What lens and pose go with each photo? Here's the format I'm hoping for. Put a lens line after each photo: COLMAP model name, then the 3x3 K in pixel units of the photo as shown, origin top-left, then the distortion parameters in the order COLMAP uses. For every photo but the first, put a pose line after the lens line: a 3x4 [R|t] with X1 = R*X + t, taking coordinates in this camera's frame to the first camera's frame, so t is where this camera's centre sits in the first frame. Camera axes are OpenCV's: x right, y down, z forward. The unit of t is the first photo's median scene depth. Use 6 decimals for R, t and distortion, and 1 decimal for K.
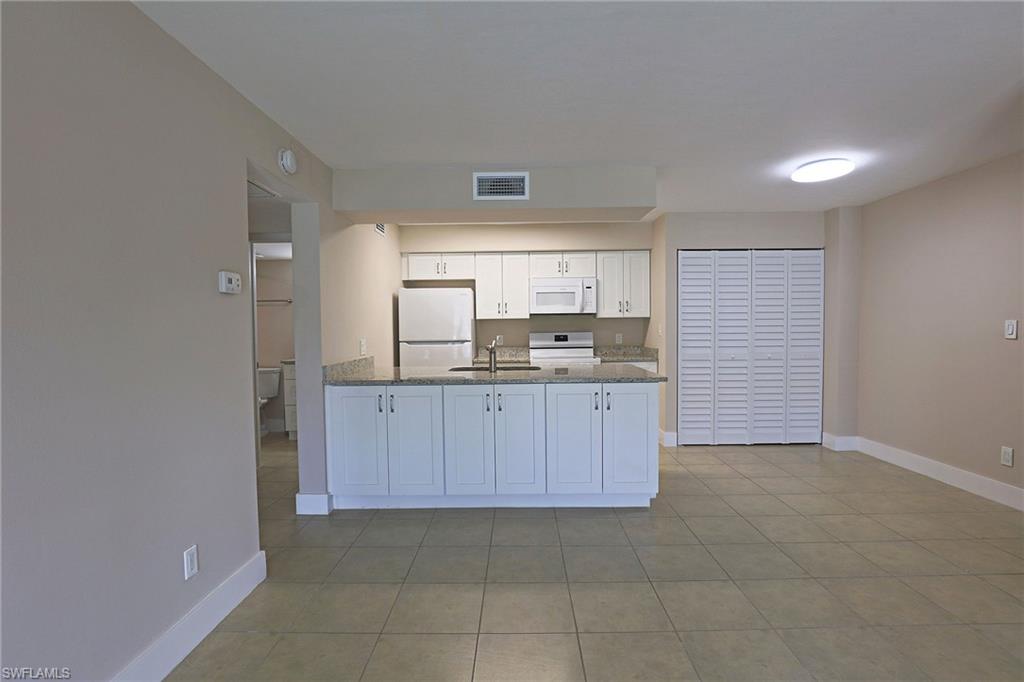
lens RADIAL K [[486.4, 0, 482.1], [0, 486.4, 354.8], [0, 0, 1]] dist [-0.028306, 0.000117]
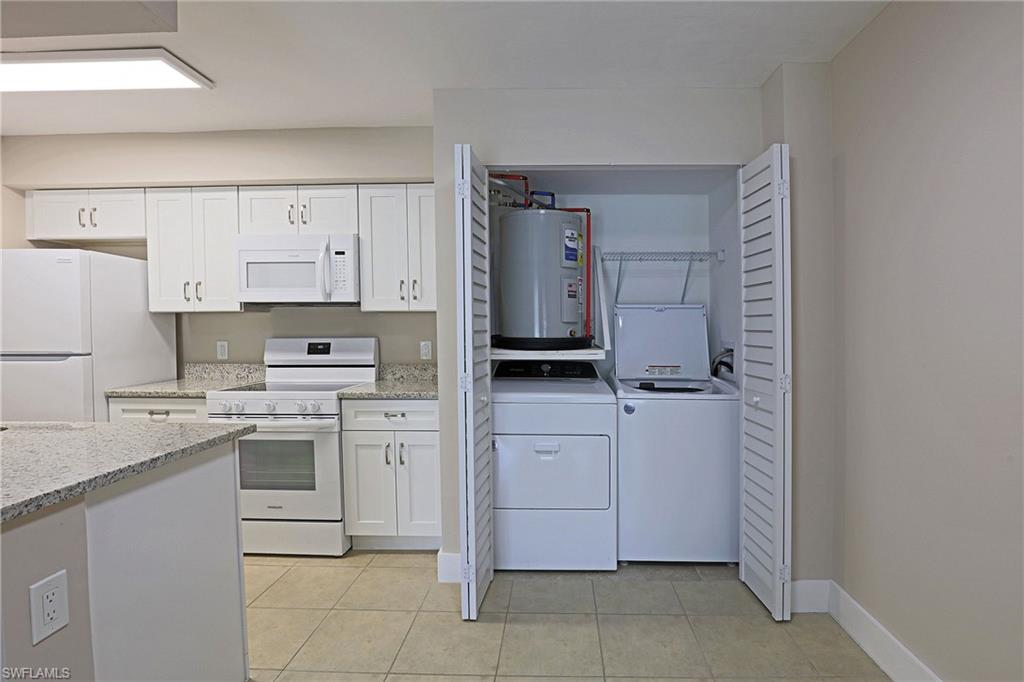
lens RADIAL K [[533.0, 0, 514.4], [0, 533.0, 345.4], [0, 0, 1]] dist [-0.002680, -0.000328]
pose [[0.999951, 0.009077, -0.004067, 0.404497], [-0.009150, 0.999791, -0.018278, -0.030240], [0.003900, 0.018314, 0.999825, 0.425979]]
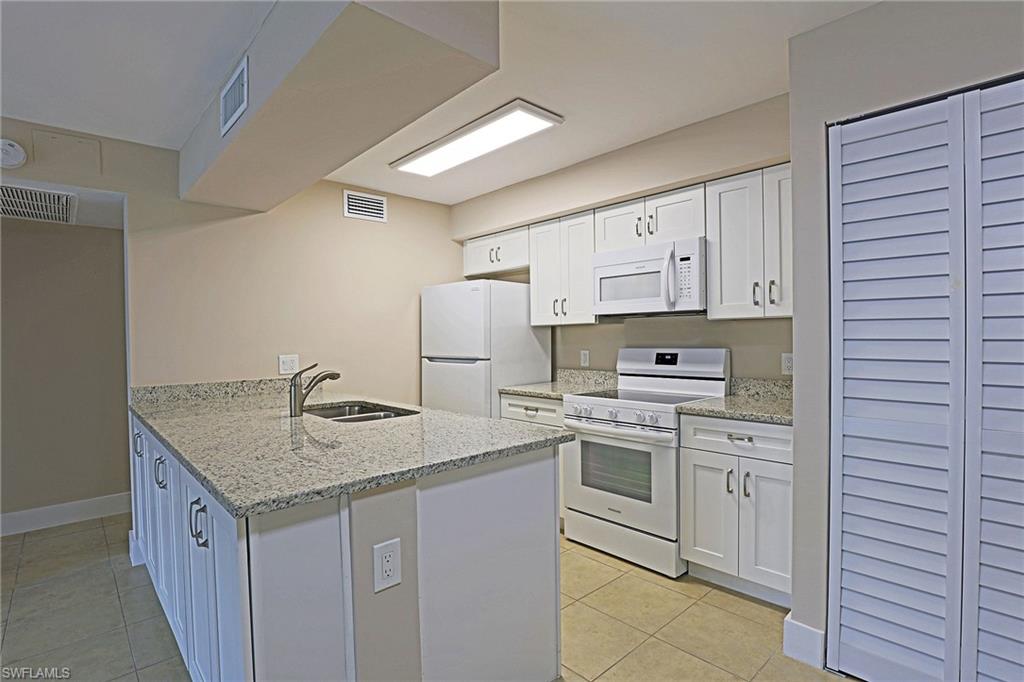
lens RADIAL K [[486.4, 0, 482.1], [0, 486.4, 354.8], [0, 0, 1]] dist [-0.028306, 0.000117]
pose [[0.707640, 0.027267, -0.706047, 0.418030], [-0.035641, 0.999361, 0.002873, -0.034555], [0.705674, 0.023131, 0.708159, 0.501344]]
